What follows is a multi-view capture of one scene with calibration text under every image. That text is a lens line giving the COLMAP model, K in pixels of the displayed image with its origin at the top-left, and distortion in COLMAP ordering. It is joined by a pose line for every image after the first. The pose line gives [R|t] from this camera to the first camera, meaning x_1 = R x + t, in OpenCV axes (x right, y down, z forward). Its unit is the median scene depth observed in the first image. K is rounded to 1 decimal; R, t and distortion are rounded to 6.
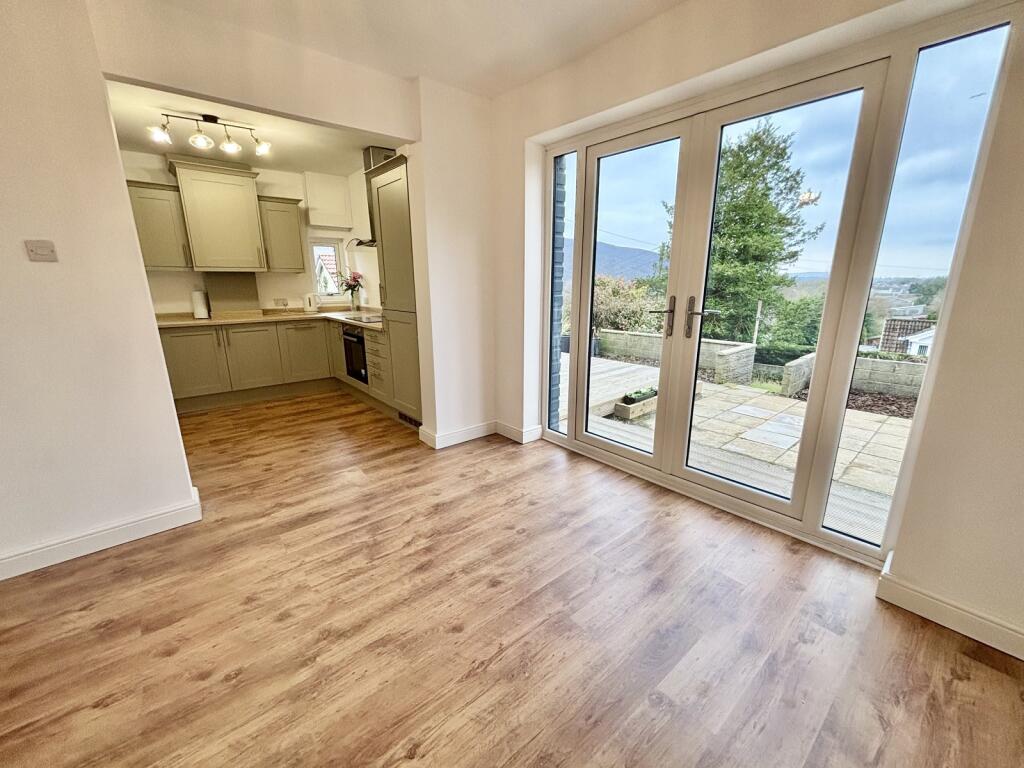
lens RADIAL K [[413.6, 0, 509.0], [0, 413.6, 381.4], [0, 0, 1]] dist [-0.000854, 0.001125]
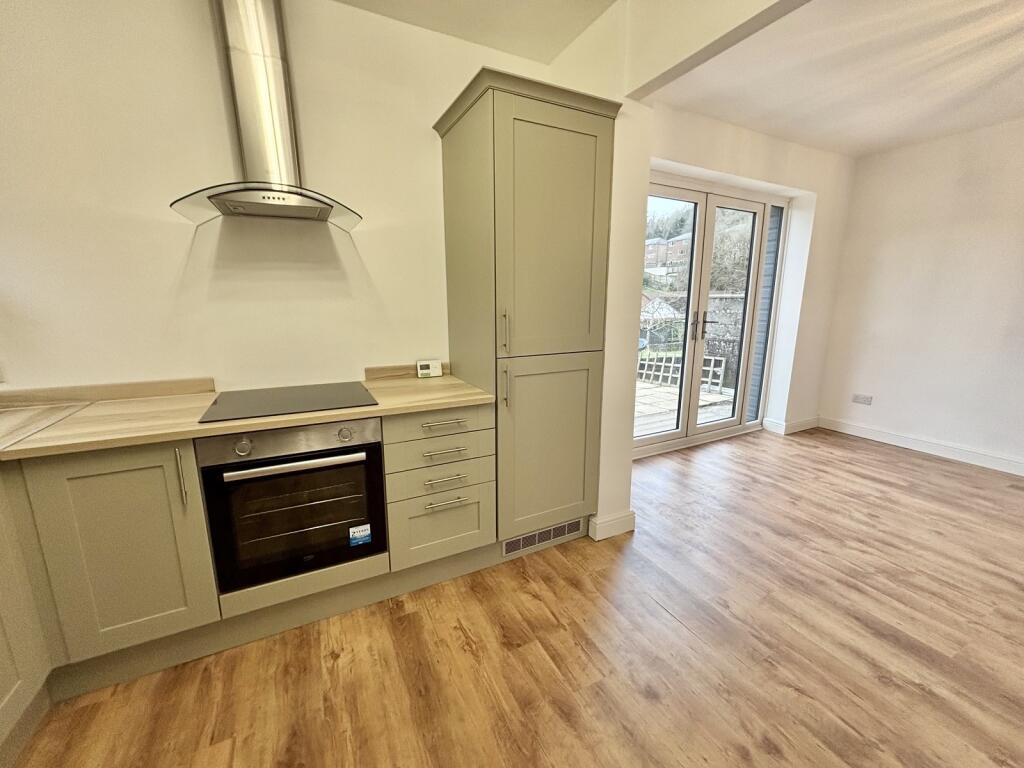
lens RADIAL K [[413.6, 0, 510.6], [0, 413.6, 382.2], [0, 0, 1]] dist [-0.000854, 0.001125]
pose [[0.226608, -0.186914, 0.955883, -1.020550], [0.233965, 0.963124, 0.132865, -0.272923], [-0.945468, 0.193535, 0.261982, 1.114982]]
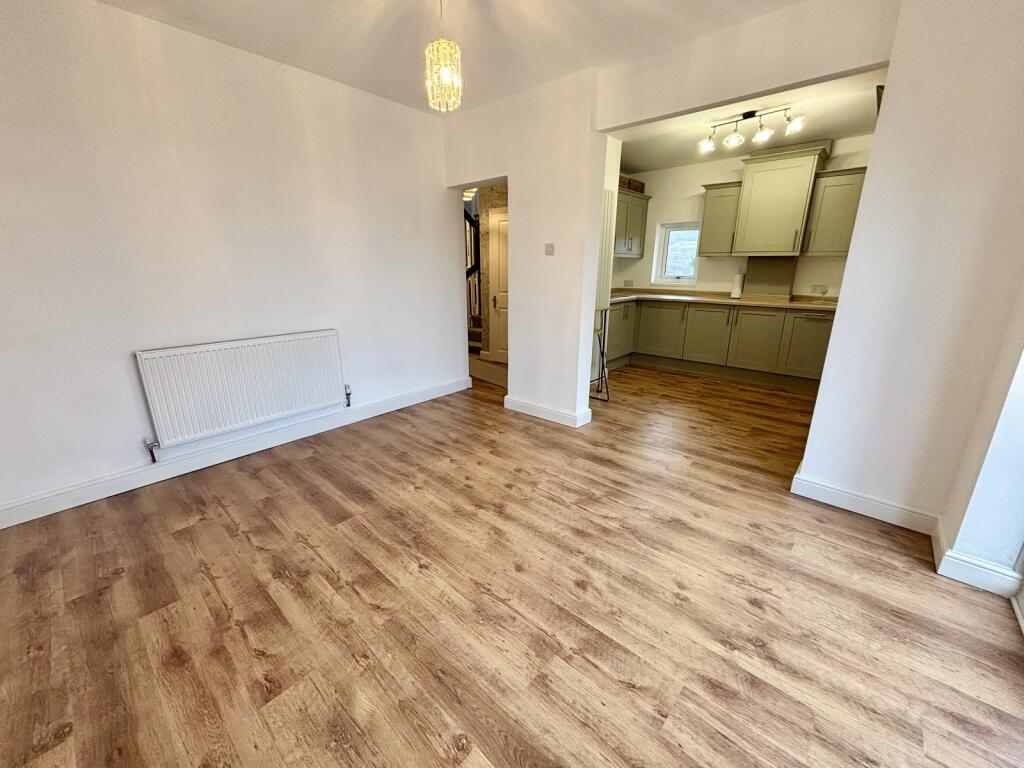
lens RADIAL K [[413.6, 0, 509.9], [0, 413.6, 378.5], [0, 0, 1]] dist [-0.000854, 0.001125]
pose [[0.145135, 0.269299, -0.952058, 0.475345], [-0.238615, 0.943371, 0.230466, -0.095253], [0.960208, 0.193726, 0.201174, 0.363090]]
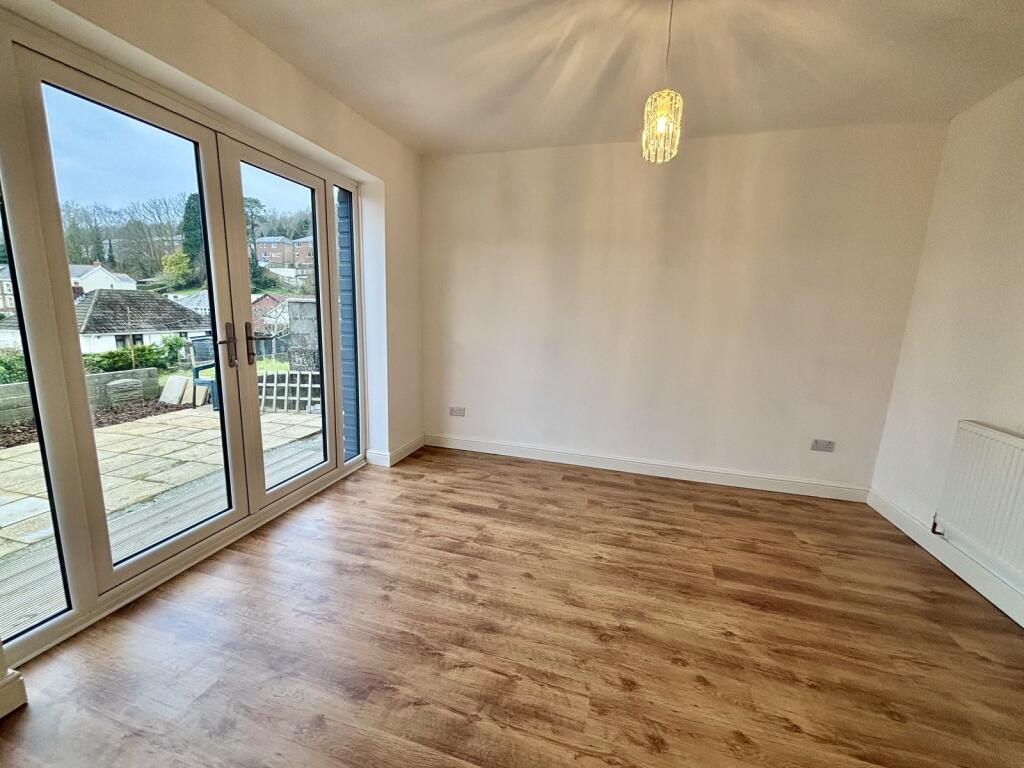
lens RADIAL K [[413.6, 0, 512.7], [0, 413.6, 384.0], [0, 0, 1]] dist [-0.000854, 0.001125]
pose [[-0.556312, -0.159864, 0.815451, -0.611174], [0.171332, 0.938169, 0.300807, -0.214913], [-0.813119, 0.307056, -0.494524, 0.856019]]
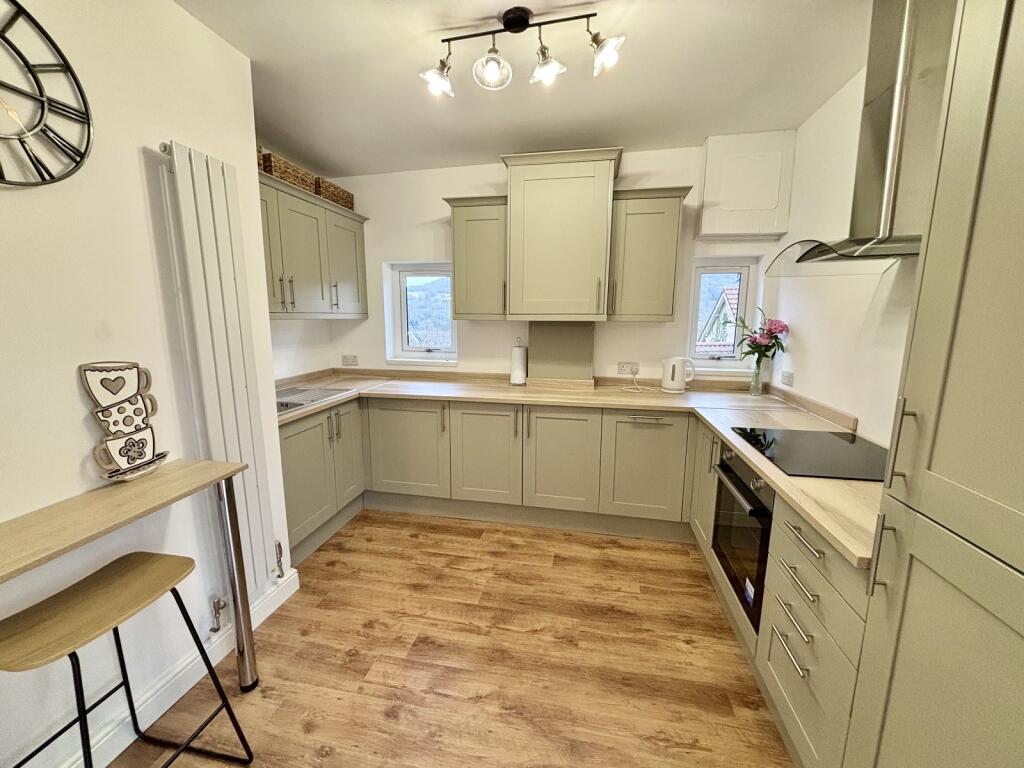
lens RADIAL K [[413.6, 0, 510.0], [0, 413.6, 381.9], [0, 0, 1]] dist [-0.000854, 0.001125]
pose [[0.630929, 0.133734, -0.764228, -0.348365], [-0.190823, 0.981521, 0.014219, -0.261928], [0.752008, 0.136861, 0.644790, 0.860576]]
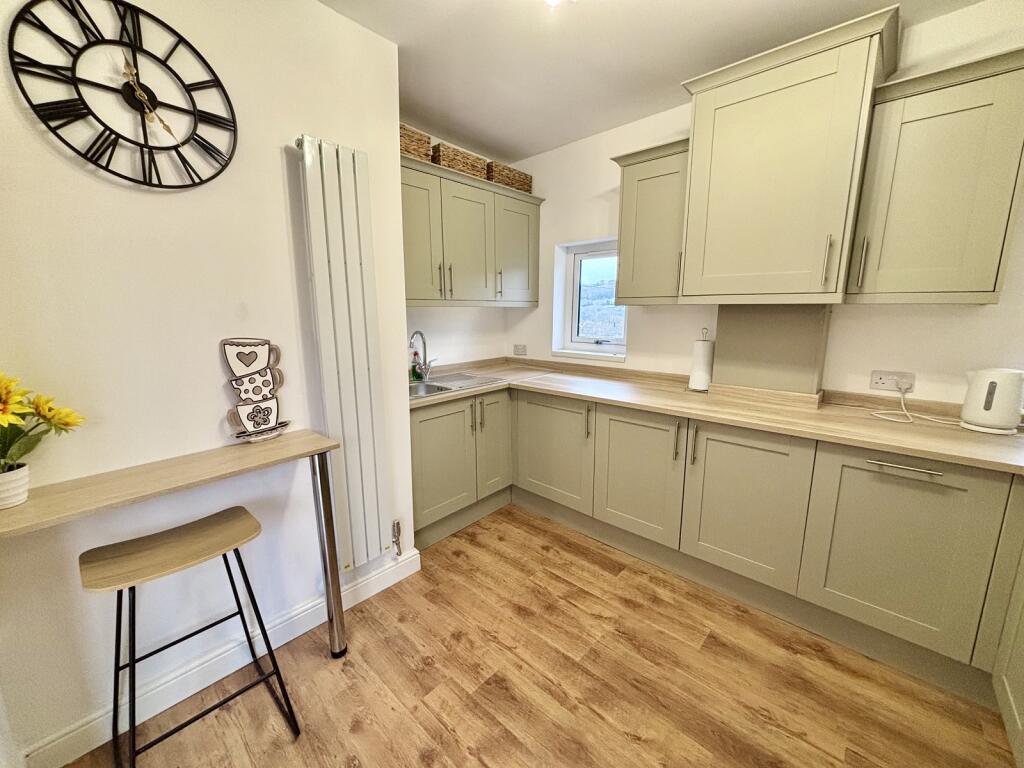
lens RADIAL K [[413.6, 0, 510.6], [0, 413.6, 382.8], [0, 0, 1]] dist [-0.000854, 0.001125]
pose [[0.134536, 0.181851, -0.974079, -0.411360], [-0.231213, 0.961643, 0.147595, -0.295341], [0.963556, 0.205363, 0.171422, 1.074780]]
